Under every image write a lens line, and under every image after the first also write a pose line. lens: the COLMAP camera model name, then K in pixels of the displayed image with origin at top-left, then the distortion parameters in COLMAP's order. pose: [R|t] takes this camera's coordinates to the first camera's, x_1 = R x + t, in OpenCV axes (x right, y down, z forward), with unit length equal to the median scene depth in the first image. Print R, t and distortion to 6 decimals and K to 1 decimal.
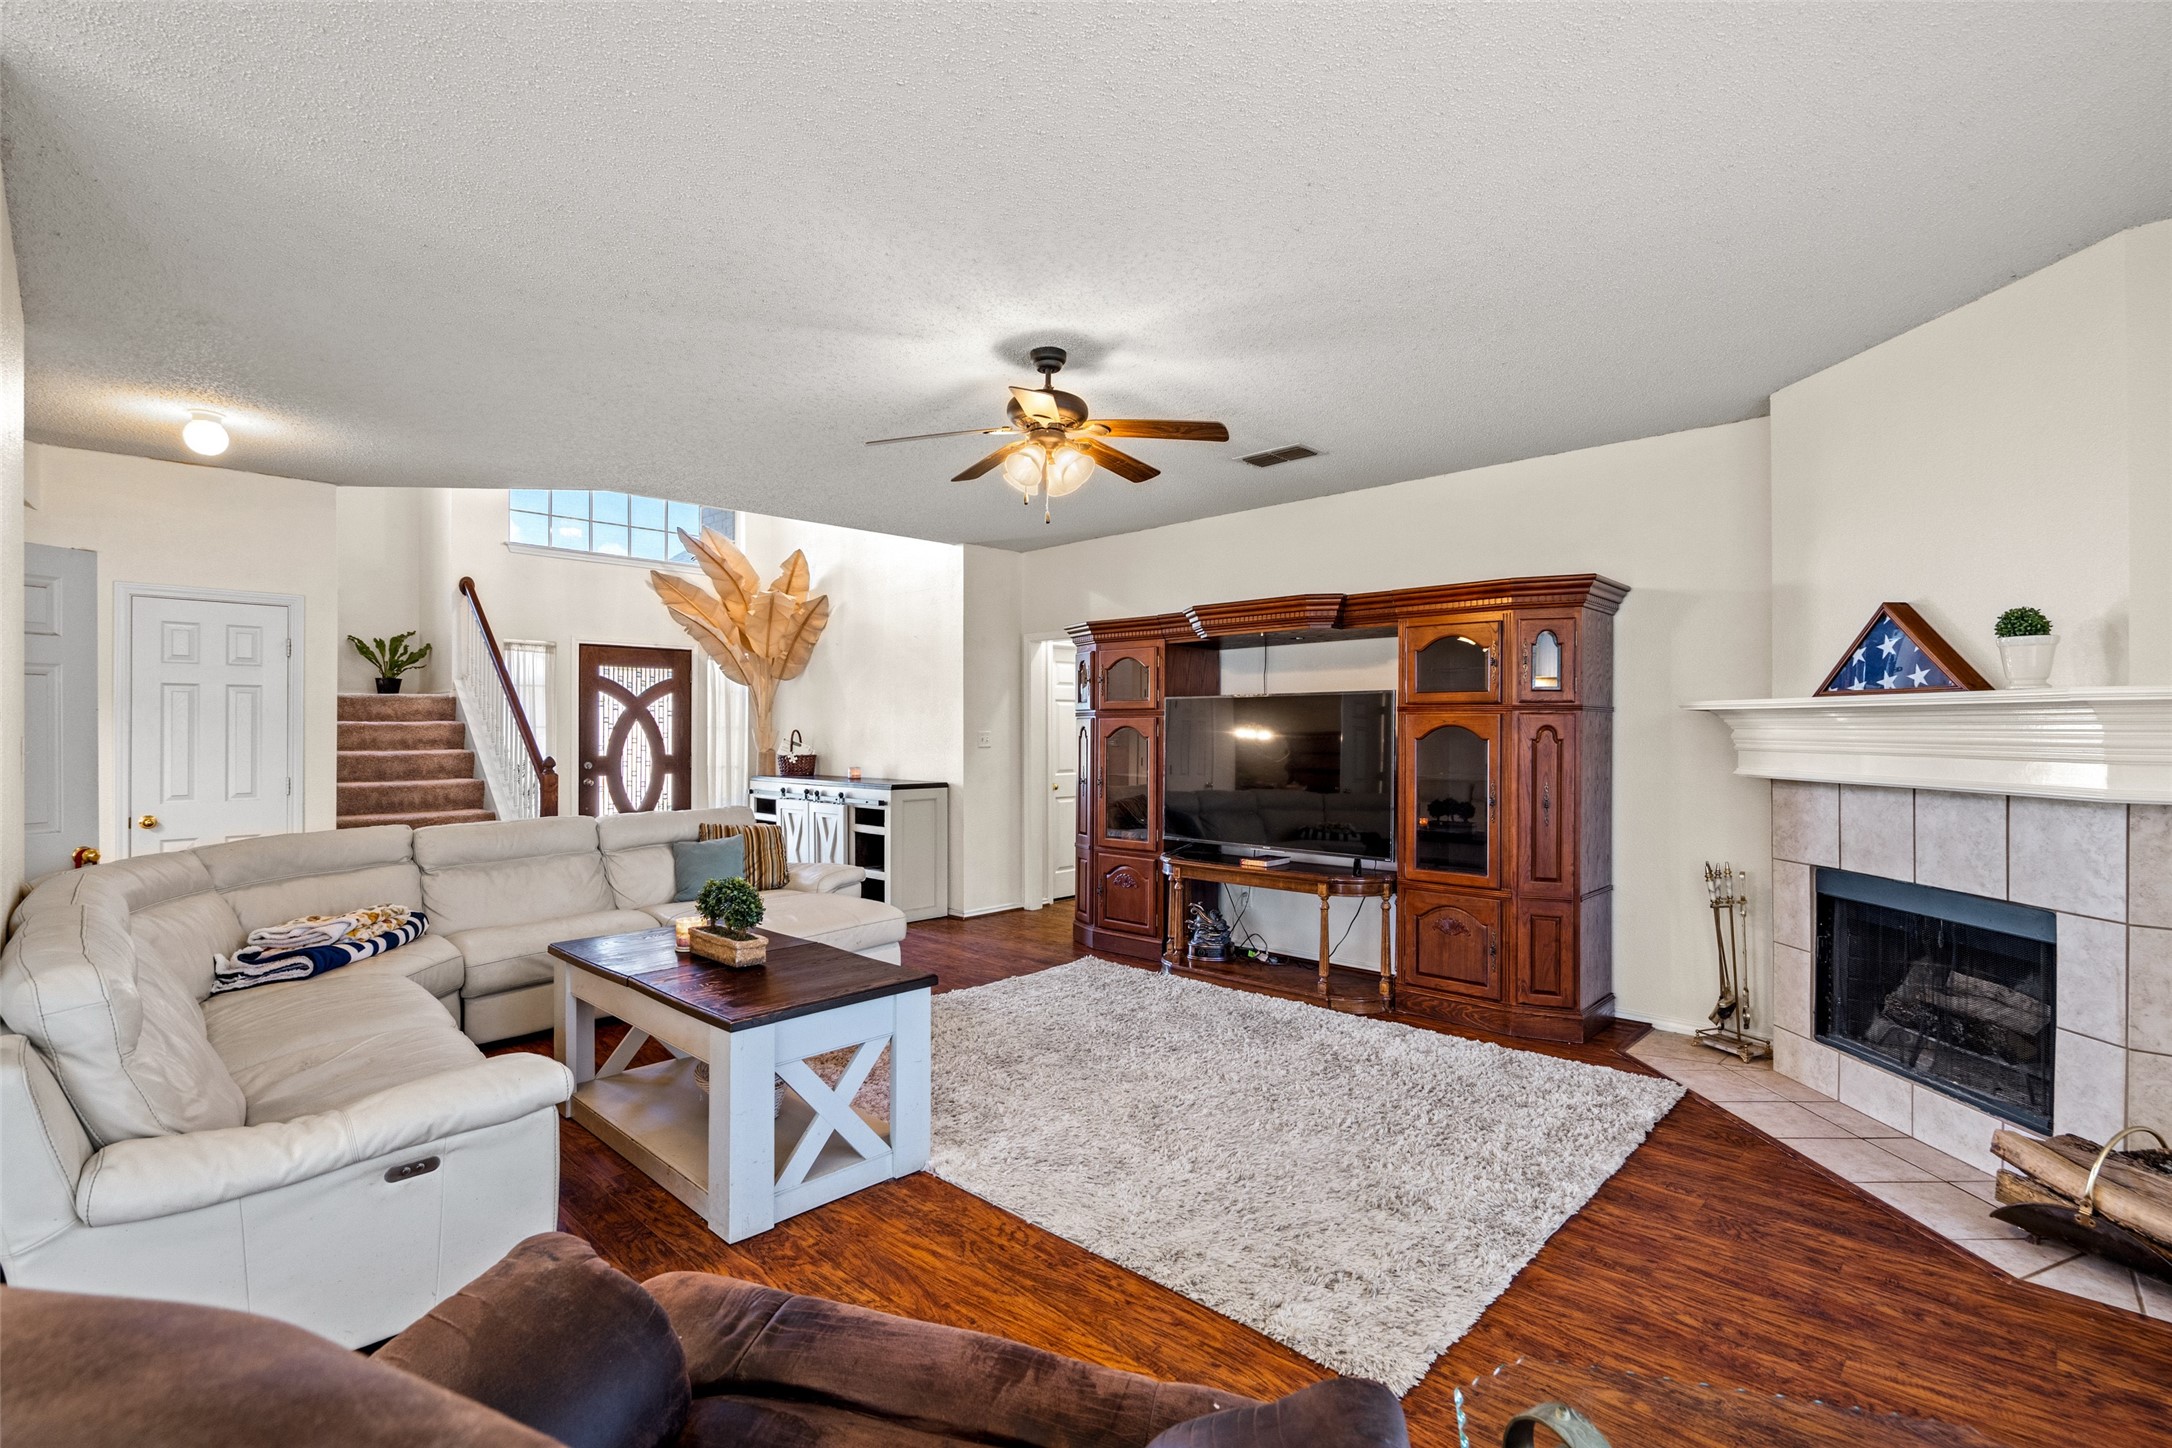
lens RADIAL K [[972.6, 0, 1090.3], [0, 972.6, 732.2], [0, 0, 1]] dist [-0.002750, 0.000172]
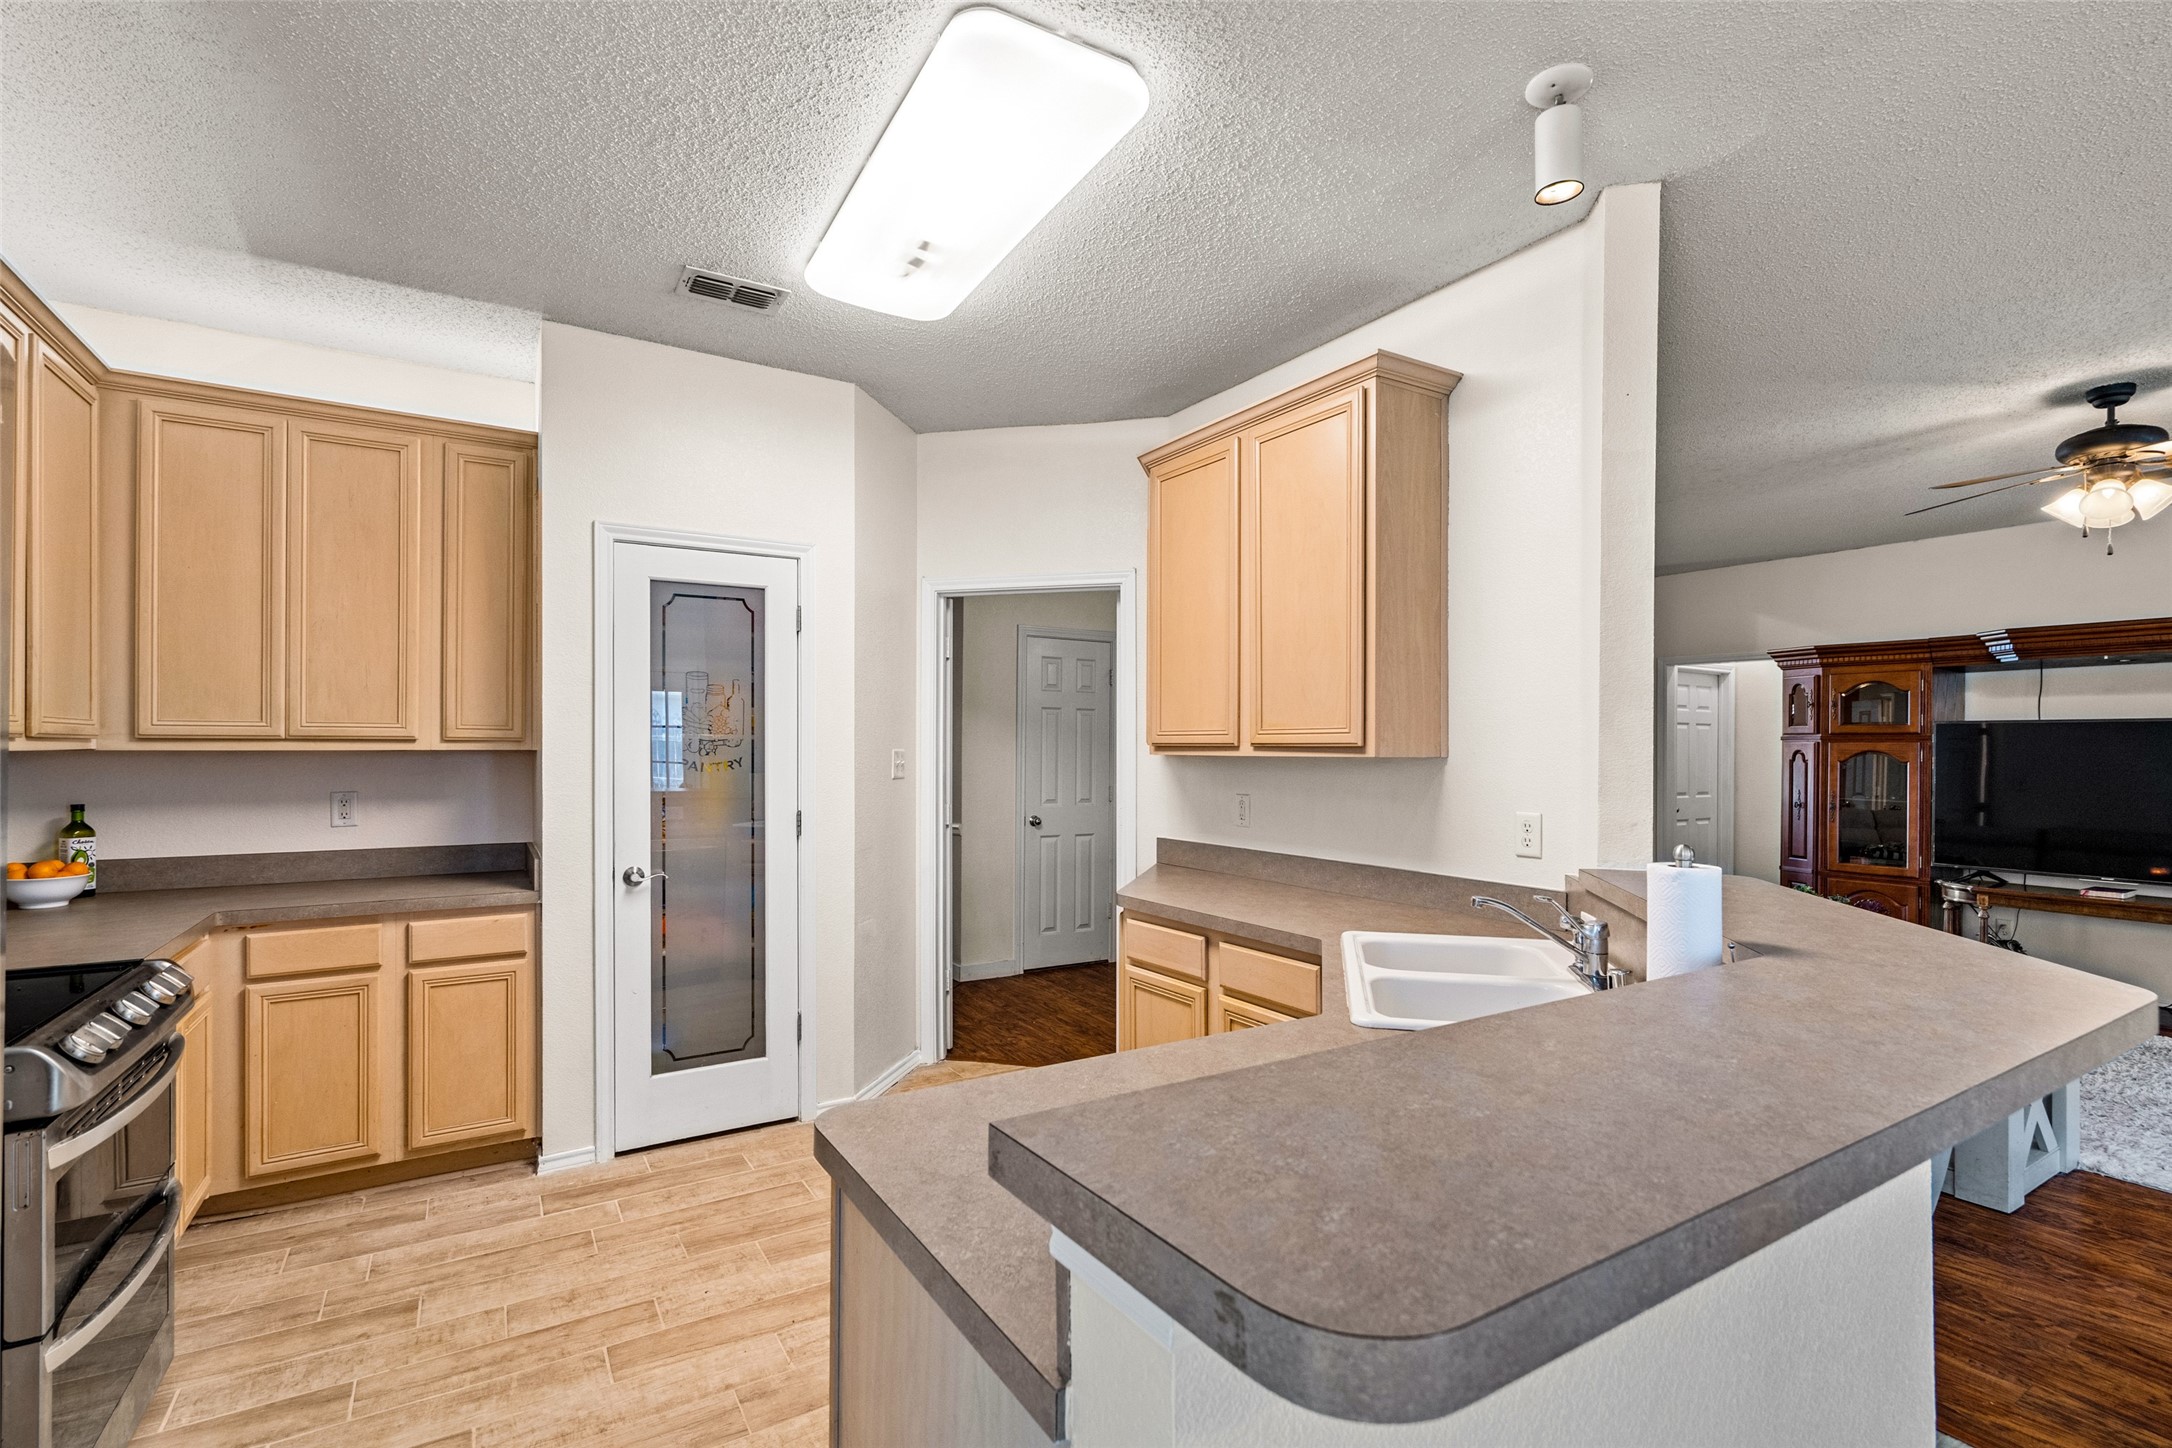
lens RADIAL K [[972.6, 0, 1095.3], [0, 972.6, 759.1], [0, 0, 1]] dist [-0.002750, 0.000172]
pose [[0.972149, 0.013013, -0.234004, -0.507160], [-0.010962, 0.999889, 0.010063, 0.001069], [0.234109, -0.007217, 0.972184, -0.147824]]
